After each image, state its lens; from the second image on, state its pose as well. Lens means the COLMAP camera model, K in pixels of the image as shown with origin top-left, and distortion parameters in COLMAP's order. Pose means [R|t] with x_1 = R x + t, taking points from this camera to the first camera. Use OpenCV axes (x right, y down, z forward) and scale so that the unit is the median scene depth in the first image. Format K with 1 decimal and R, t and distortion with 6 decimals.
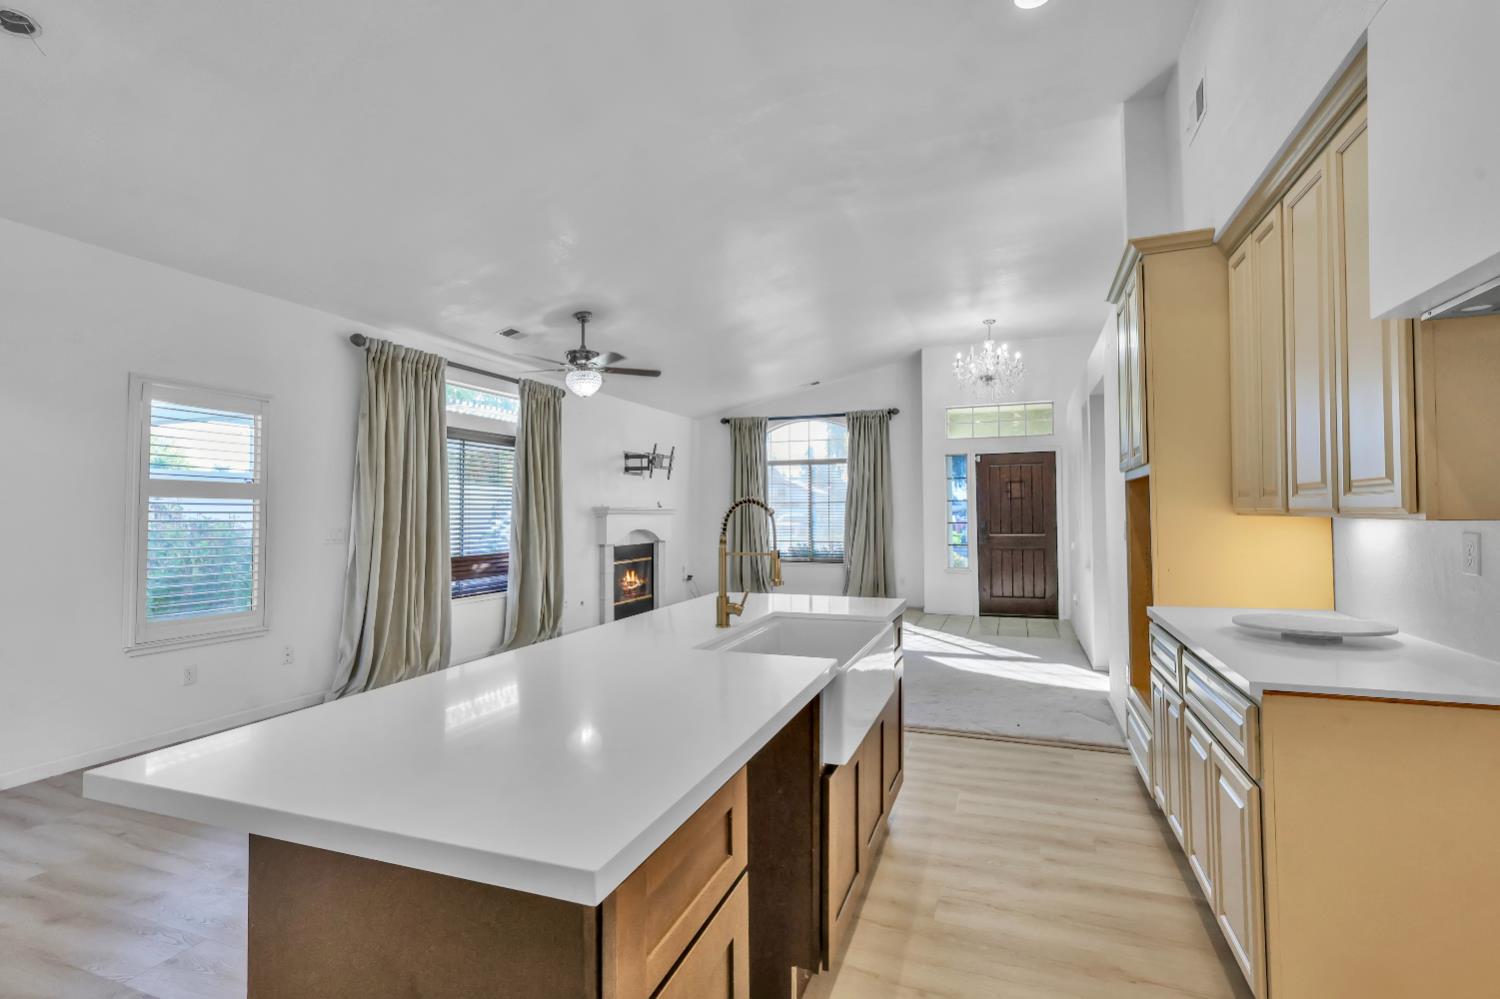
lens RADIAL K [[700.1, 0, 750.8], [0, 700.1, 496.1], [0, 0, 1]] dist [0.003128, 0.000528]
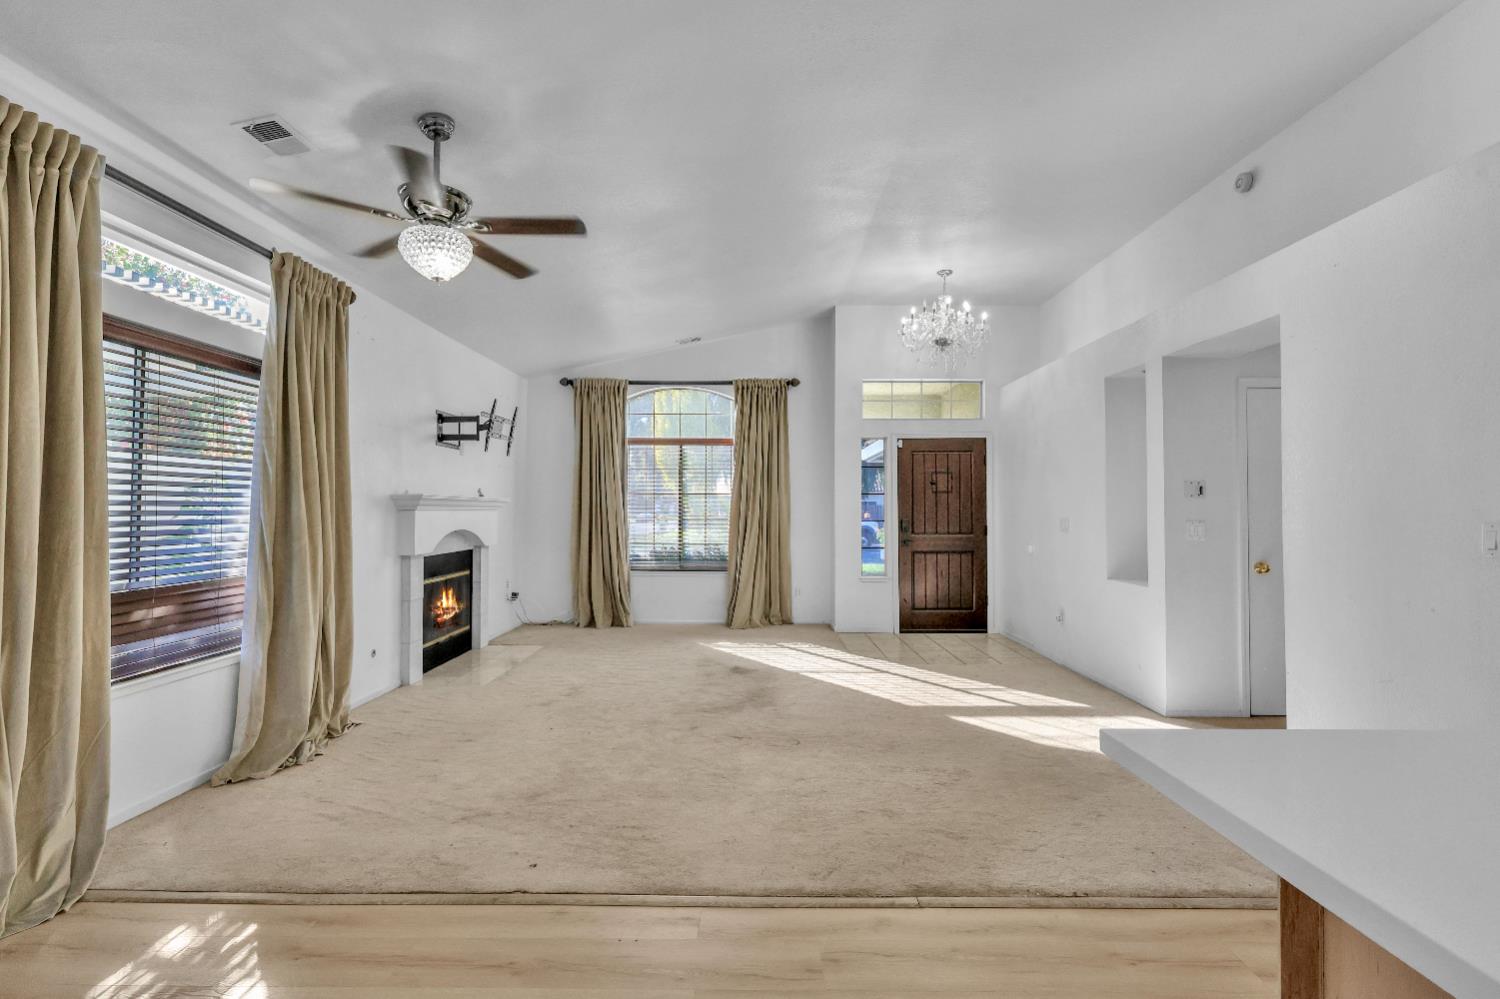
lens RADIAL K [[698.0, 0, 750.8], [0, 698.0, 497.1], [0, 0, 1]] dist [-0.002103, 0.000146]
pose [[0.937625, 0.013768, 0.347375, -0.169015], [-0.016906, 0.999839, 0.006005, 0.010289], [-0.347236, -0.011504, 0.937707, 0.371635]]
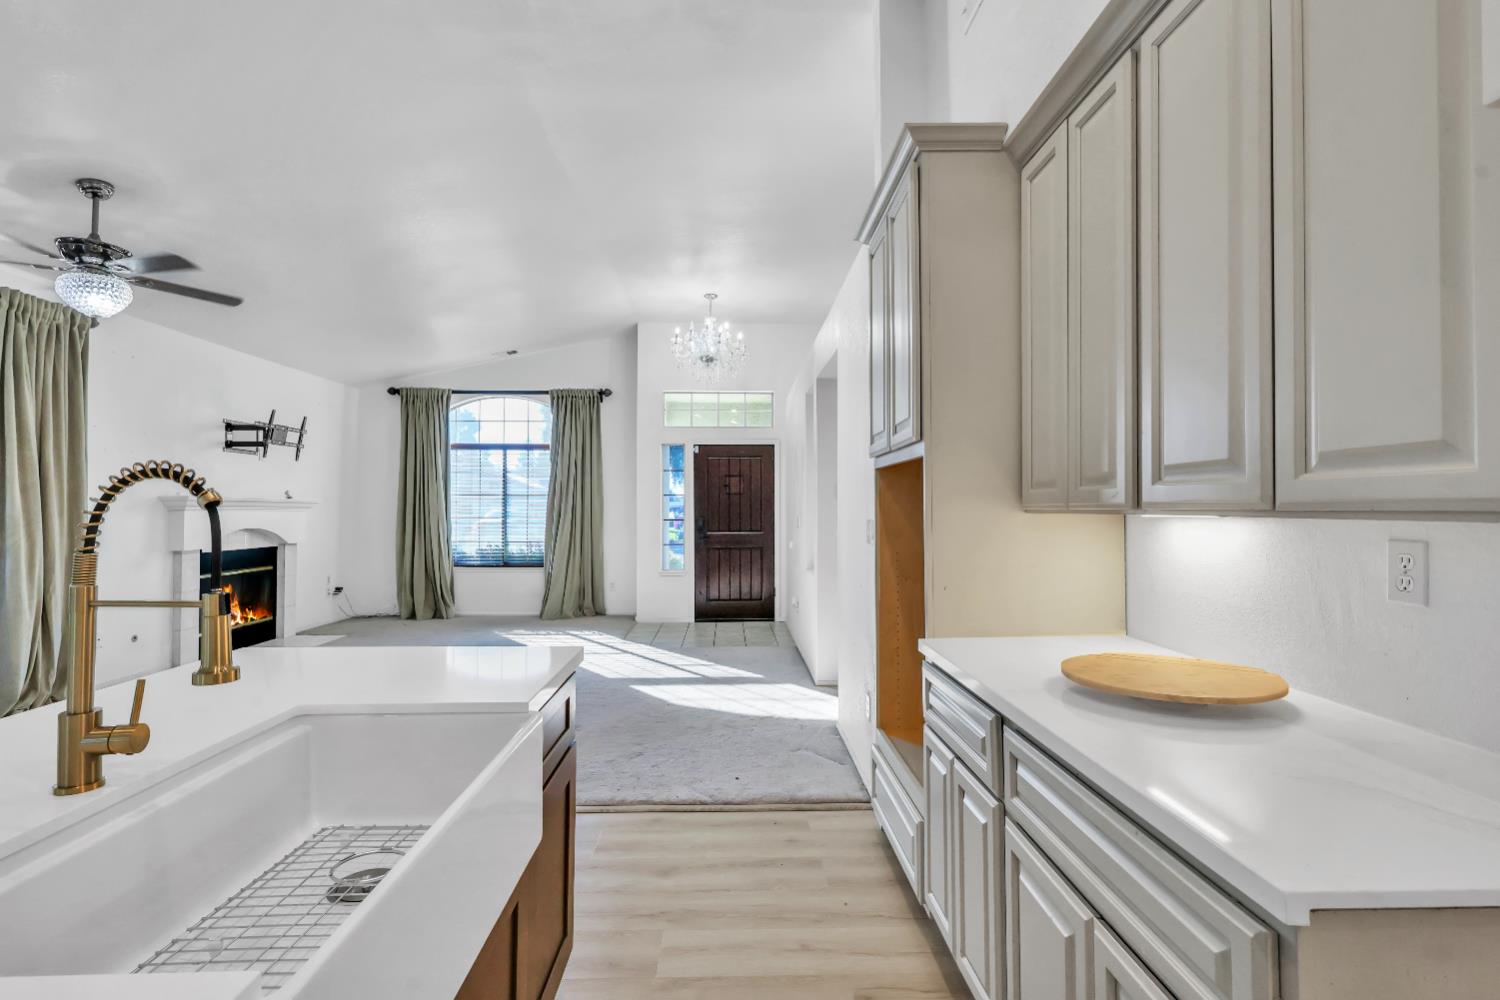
lens RADIAL K [[698.0, 0, 750.8], [0, 698.0, 497.6], [0, 0, 1]] dist [-0.002103, 0.000146]
pose [[0.923564, 0.013344, 0.383212, 0.056041], [-0.016285, 0.999858, 0.004432, 0.005090], [-0.383099, -0.010334, 0.923650, 0.175207]]
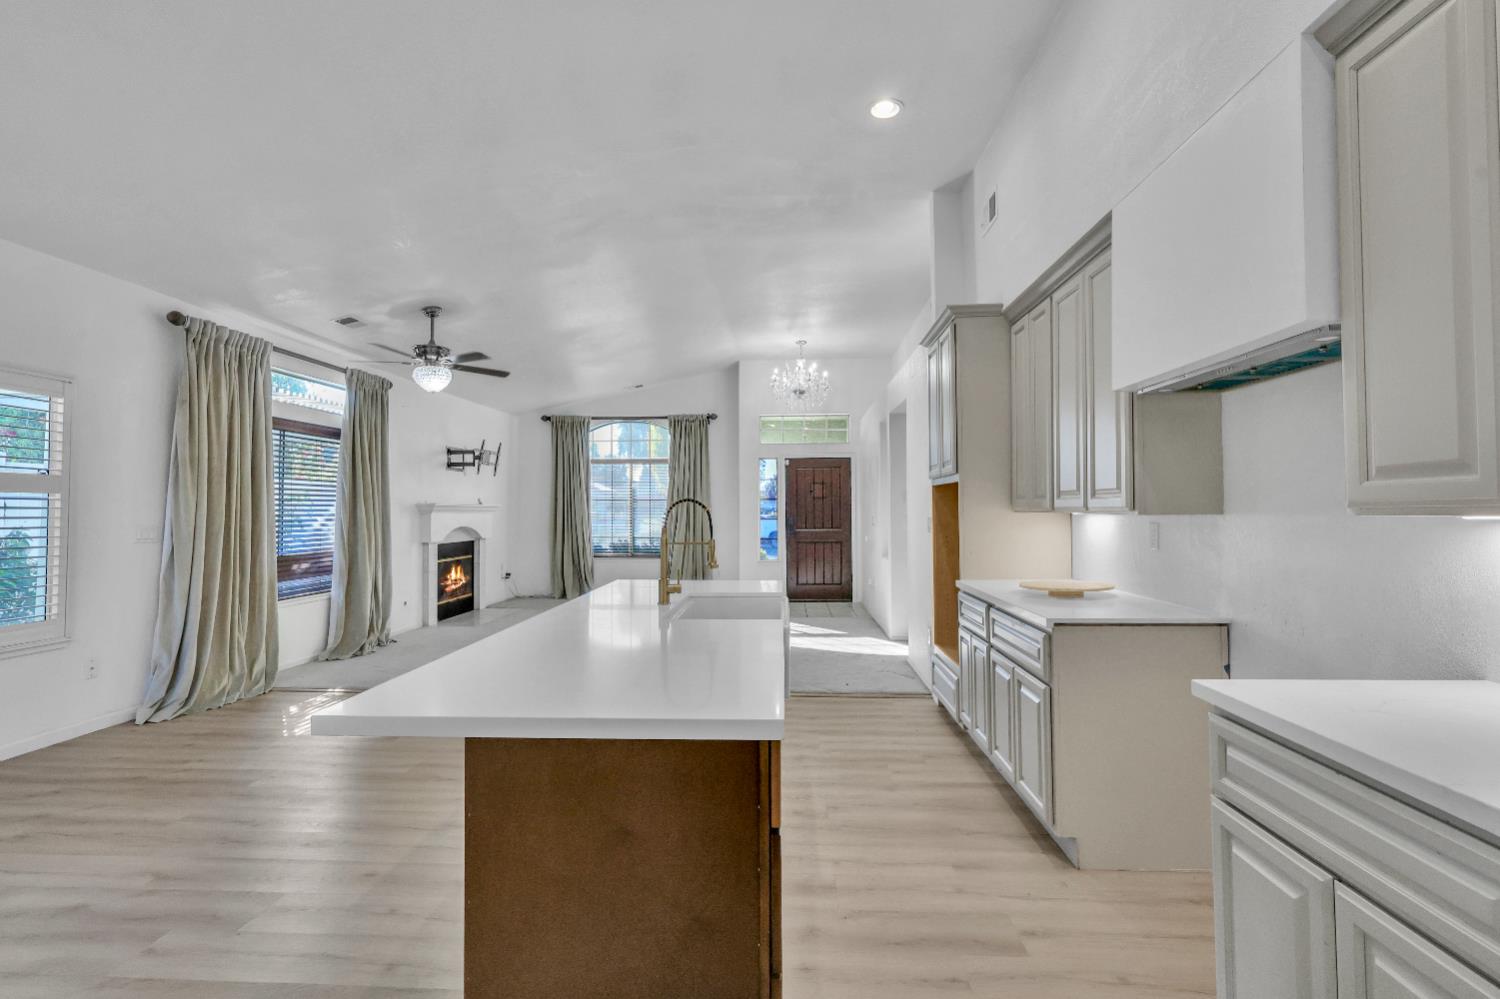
lens RADIAL K [[698.0, 0, 750.8], [0, 698.0, 497.1], [0, 0, 1]] dist [-0.002103, 0.000146]
pose [[0.952720, 0.007959, 0.303747, -0.093171], [-0.009361, 0.999951, 0.003160, -0.000855], [-0.303707, -0.005854, 0.952748, -0.065712]]
